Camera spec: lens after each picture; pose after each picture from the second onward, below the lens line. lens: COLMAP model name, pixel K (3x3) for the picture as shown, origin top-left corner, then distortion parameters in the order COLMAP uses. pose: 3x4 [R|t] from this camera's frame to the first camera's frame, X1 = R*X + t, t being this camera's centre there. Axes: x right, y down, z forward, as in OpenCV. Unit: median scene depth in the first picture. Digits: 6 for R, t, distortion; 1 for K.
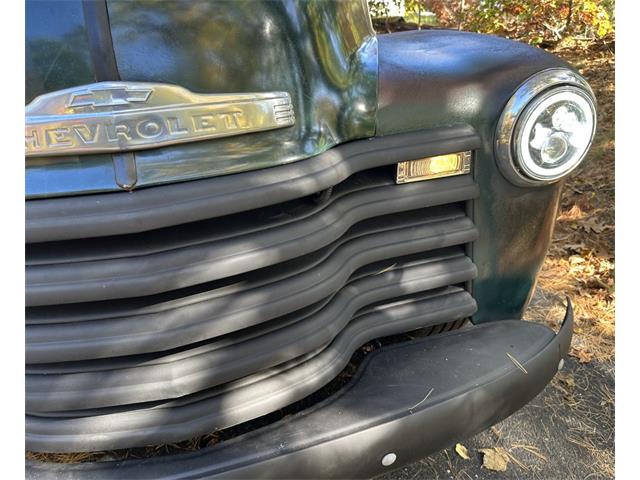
lens RADIAL K [[463.9, 0, 344.3], [0, 463.9, 242.0], [0, 0, 1]] dist [0.001794, -0.004394]
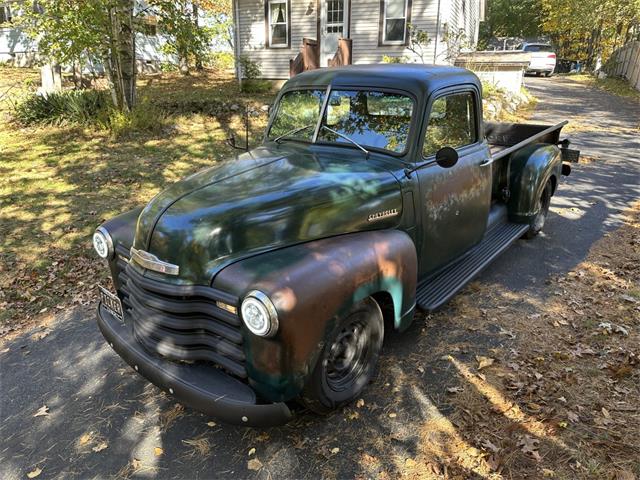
lens RADIAL K [[469.8, 0, 320.0], [0, 469.8, 240.0], [0, 0, 1]] dist [0.011060, -0.007063]
pose [[0.549283, 0.309154, -0.776345, 2.502334], [-0.378594, 0.920295, 0.098612, -1.000755], [0.744953, 0.239754, 0.622546, -0.356820]]
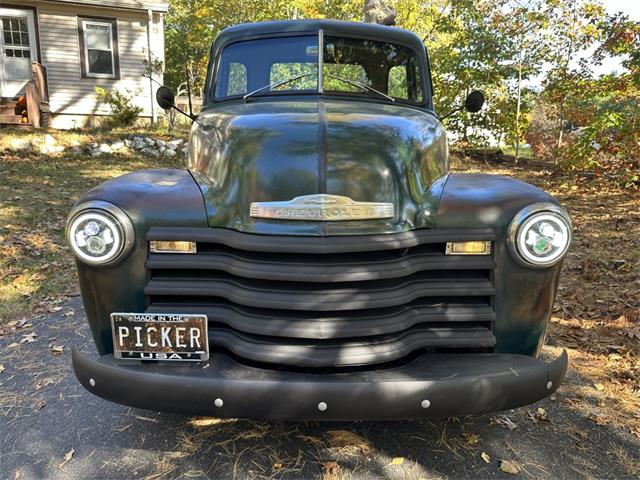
lens RADIAL K [[469.8, 0, 320.0], [0, 469.8, 240.0], [0, 0, 1]] dist [0.011060, -0.007063]
pose [[0.965102, 0.094095, -0.244386, 0.086329], [-0.150340, 0.963190, -0.222851, 0.316802], [0.214422, 0.251815, 0.943723, -0.907502]]
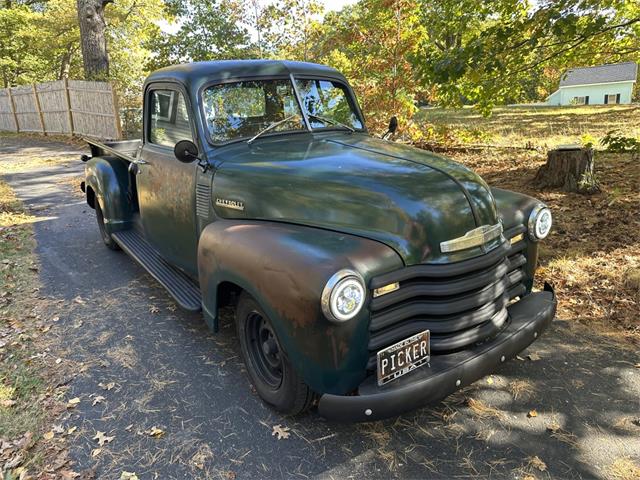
lens RADIAL K [[476.1, 0, 322.0], [0, 476.1, 230.7], [0, 0, 1]] dist [0.052034, -0.074743]
pose [[0.929172, -0.117010, 0.350640, -2.105962], [0.185991, 0.967747, -0.169921, 0.076977], [-0.319448, 0.223102, 0.920966, -1.500160]]
